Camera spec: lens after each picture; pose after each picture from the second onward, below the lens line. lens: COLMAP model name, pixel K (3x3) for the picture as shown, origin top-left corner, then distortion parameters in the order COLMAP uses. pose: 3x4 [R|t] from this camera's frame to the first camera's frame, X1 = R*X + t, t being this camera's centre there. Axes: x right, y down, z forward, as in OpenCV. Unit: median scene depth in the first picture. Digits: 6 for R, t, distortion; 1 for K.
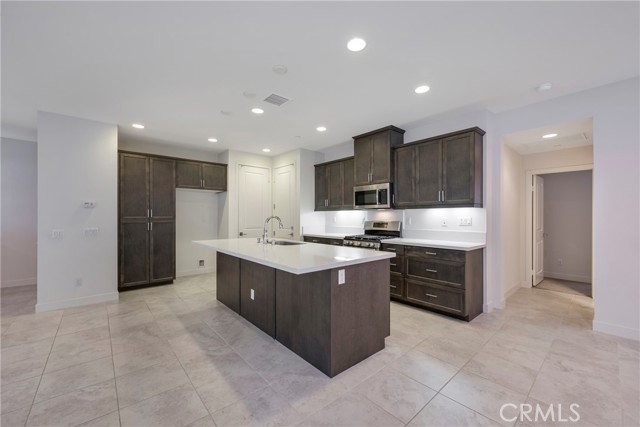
lens RADIAL K [[256.1, 0, 320.1], [0, 256.1, 217.5], [0, 0, 1]] dist [0.000051, -0.000035]
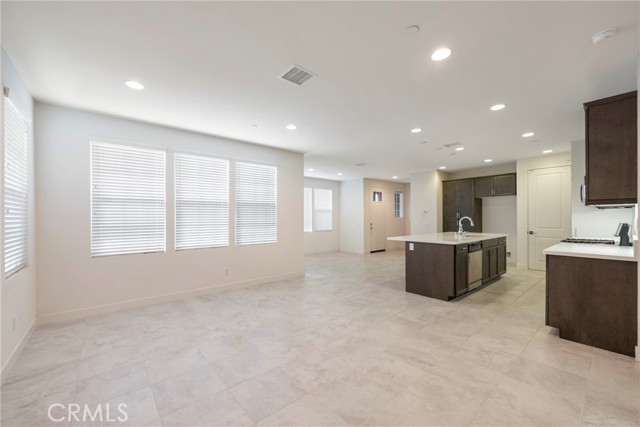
lens RADIAL K [[256.1, 0, 320.1], [0, 256.1, 217.5], [0, 0, 1]] dist [0.000051, -0.000035]
pose [[-0.013873, -0.000337, -0.999904, 1.100979], [0.002317, 0.999997, -0.000369, -0.003436], [0.999901, -0.002322, -0.013873, 0.146173]]
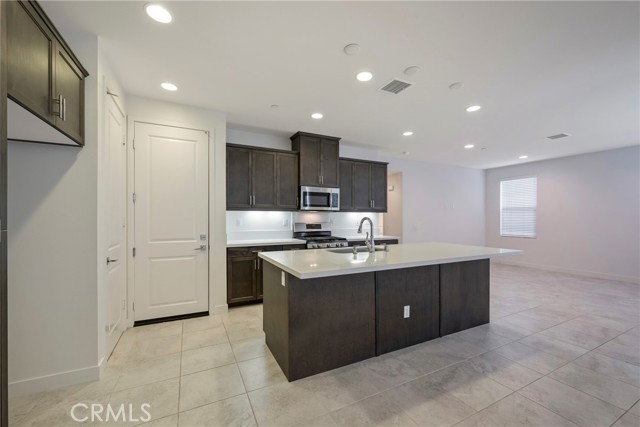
lens RADIAL K [[260.0, 0, 319.7], [0, 260.0, 220.1], [0, 0, 1]] dist [-0.001248, -0.000004]
pose [[0.251109, -0.005188, 0.967945, -0.848512], [0.002913, 0.999985, 0.004605, -0.000990], [-0.967954, 0.001663, 0.251120, 0.783741]]
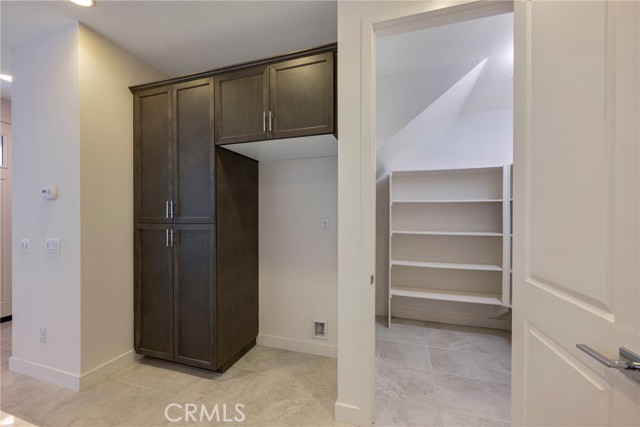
lens RADIAL K [[252.0, 0, 319.1], [0, 252.0, 217.8], [0, 0, 1]] dist [-0.001168, -0.000056]
pose [[0.520582, 0.002830, -0.853807, -0.163981], [-0.004472, 0.999990, 0.000588, -0.002448], [0.853800, 0.003512, 0.520589, 1.100499]]
